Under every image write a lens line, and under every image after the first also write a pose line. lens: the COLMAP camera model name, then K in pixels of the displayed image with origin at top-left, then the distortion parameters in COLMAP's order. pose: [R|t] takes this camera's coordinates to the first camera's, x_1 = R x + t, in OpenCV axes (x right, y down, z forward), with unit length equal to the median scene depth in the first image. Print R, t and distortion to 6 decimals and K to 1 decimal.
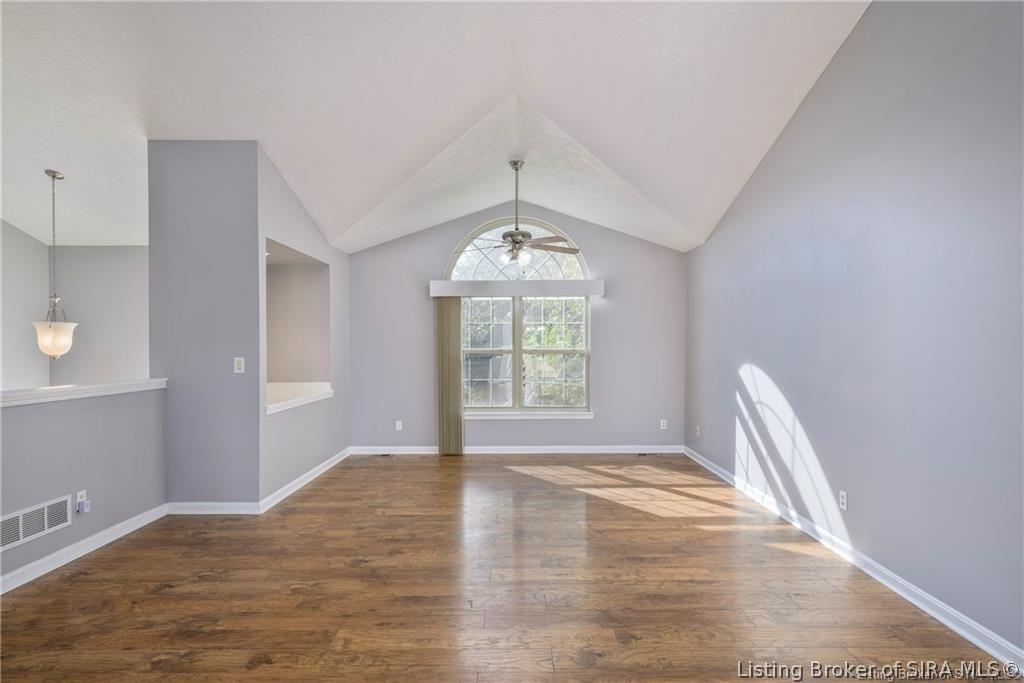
lens RADIAL K [[503.5, 0, 517.6], [0, 503.5, 346.7], [0, 0, 1]] dist [-0.006874, -0.000033]
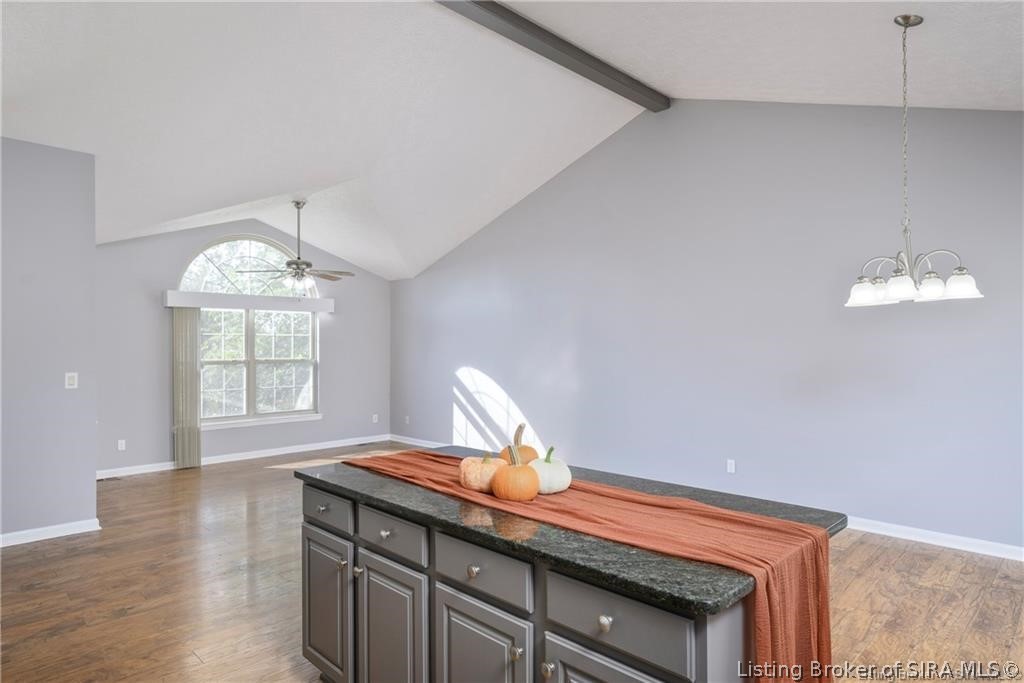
lens RADIAL K [[593.7, 0, 511.9], [0, 593.7, 342.0], [0, 0, 1]] dist [0.001960, -0.000202]
pose [[0.711808, 0.005585, 0.702352, -0.672181], [0.006520, 0.999873, -0.014560, -0.013942], [-0.702344, 0.014943, 0.711681, -0.370334]]
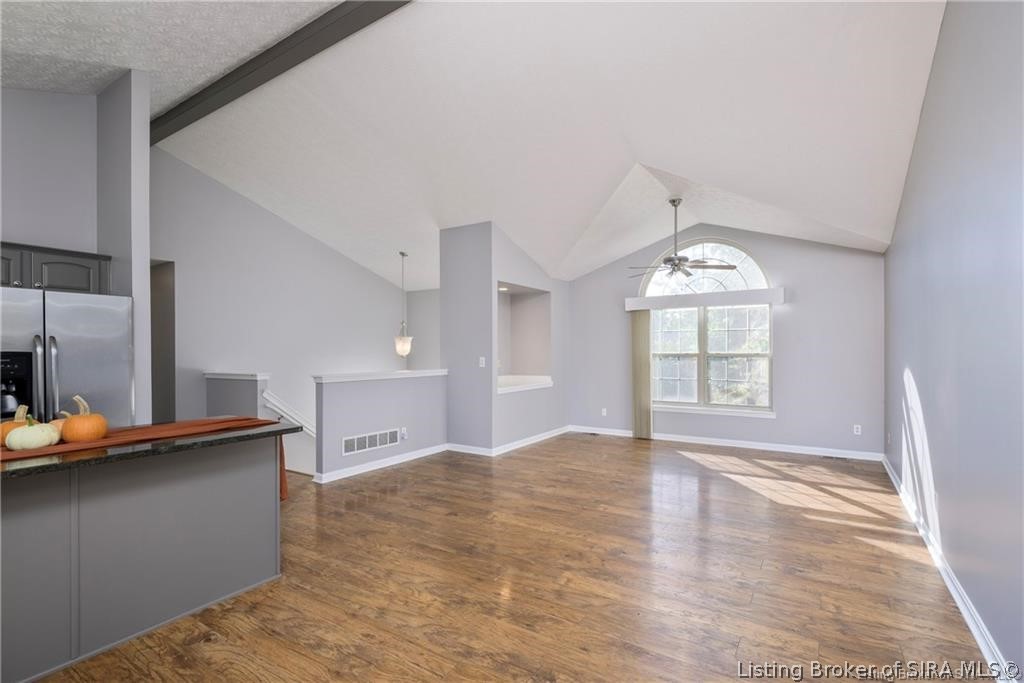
lens RADIAL K [[473.6, 0, 515.4], [0, 473.6, 346.8], [0, 0, 1]] dist [0.002798, 0.000233]
pose [[0.838039, -0.001639, -0.545608, 0.322168], [-0.000871, 0.999990, -0.004342, -0.005288], [0.545609, 0.004114, 0.838030, -0.188747]]
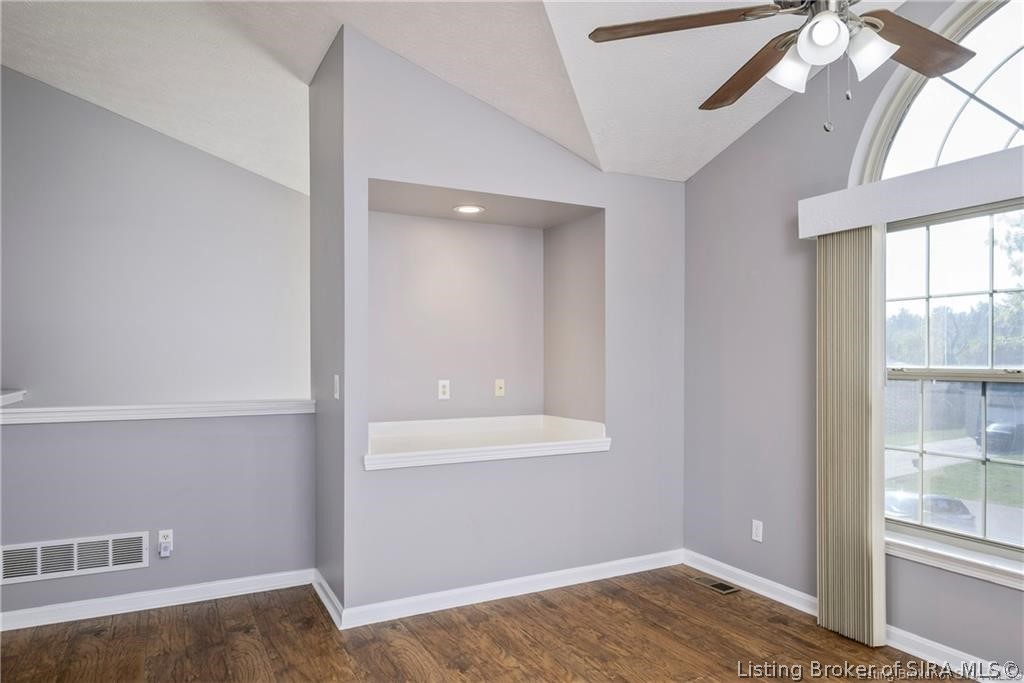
lens RADIAL K [[659.6, 0, 522.6], [0, 659.6, 354.6], [0, 0, 1]] dist [-0.002846, -0.002688]
pose [[0.461748, 0.000057, -0.887011, 0.273803], [-0.001553, 0.999999, -0.000744, -0.004001], [0.887010, 0.001721, 0.461748, 0.727428]]
